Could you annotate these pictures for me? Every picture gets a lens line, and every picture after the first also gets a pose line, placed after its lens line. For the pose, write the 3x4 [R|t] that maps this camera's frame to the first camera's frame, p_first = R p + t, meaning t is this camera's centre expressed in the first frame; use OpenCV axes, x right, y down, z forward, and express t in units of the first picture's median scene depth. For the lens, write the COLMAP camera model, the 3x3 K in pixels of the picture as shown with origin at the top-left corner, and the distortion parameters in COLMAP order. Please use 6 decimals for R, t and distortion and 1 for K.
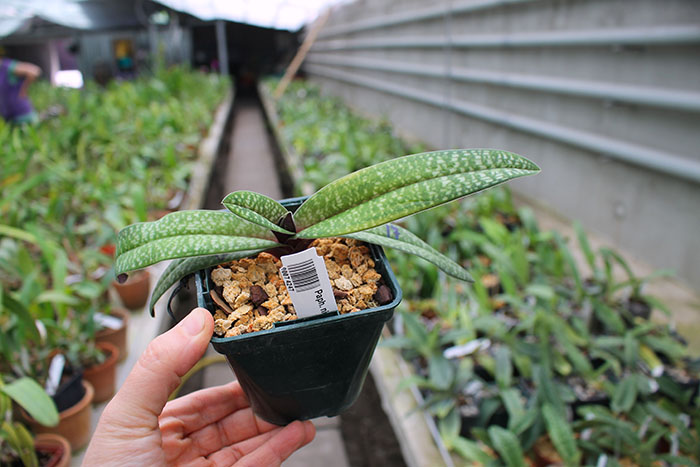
lens RADIAL K [[567.2, 0, 350.0], [0, 567.2, 233.5], [0, 0, 1]] dist [-0.153916, 0.073222]
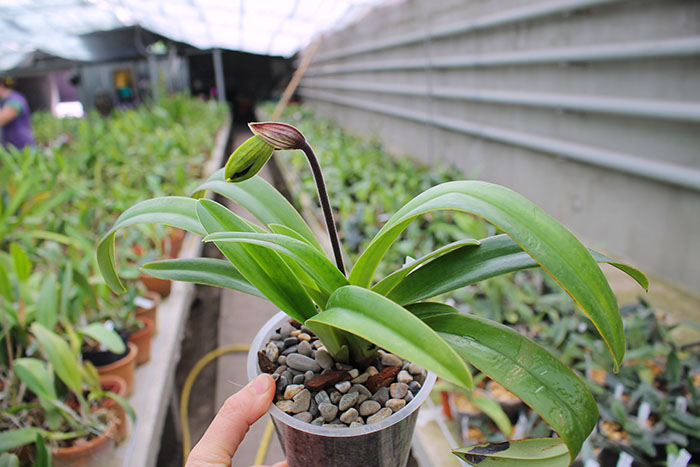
lens RADIAL K [[567.2, 0, 350.0], [0, 567.2, 233.5], [0, 0, 1]] dist [-0.153916, 0.073222]
pose [[0.999497, -0.031643, 0.001971, 0.005987], [0.031697, 0.998707, -0.039741, 0.024060], [-0.000711, 0.039784, 0.999208, -0.072837]]
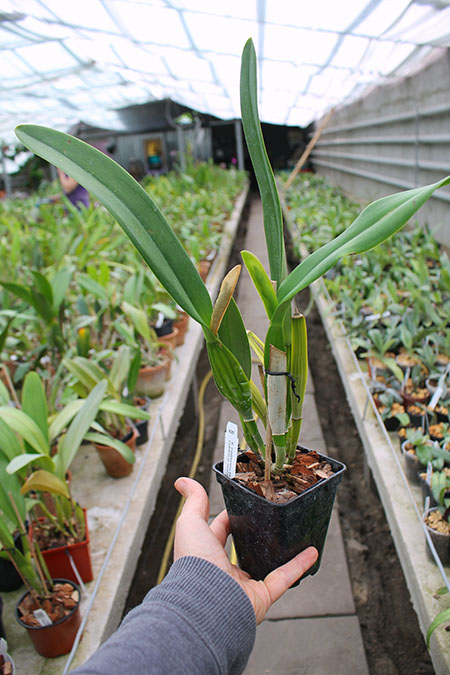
lens RADIAL K [[546.9, 0, 226.3], [0, 546.9, 352.4], [0, 0, 1]] dist [-0.153916, 0.073222]
pose [[0.971319, 0.040443, -0.234316, 0.042540], [-0.027792, 0.997985, 0.057045, 0.067551], [0.236151, -0.048896, 0.970485, -0.231935]]
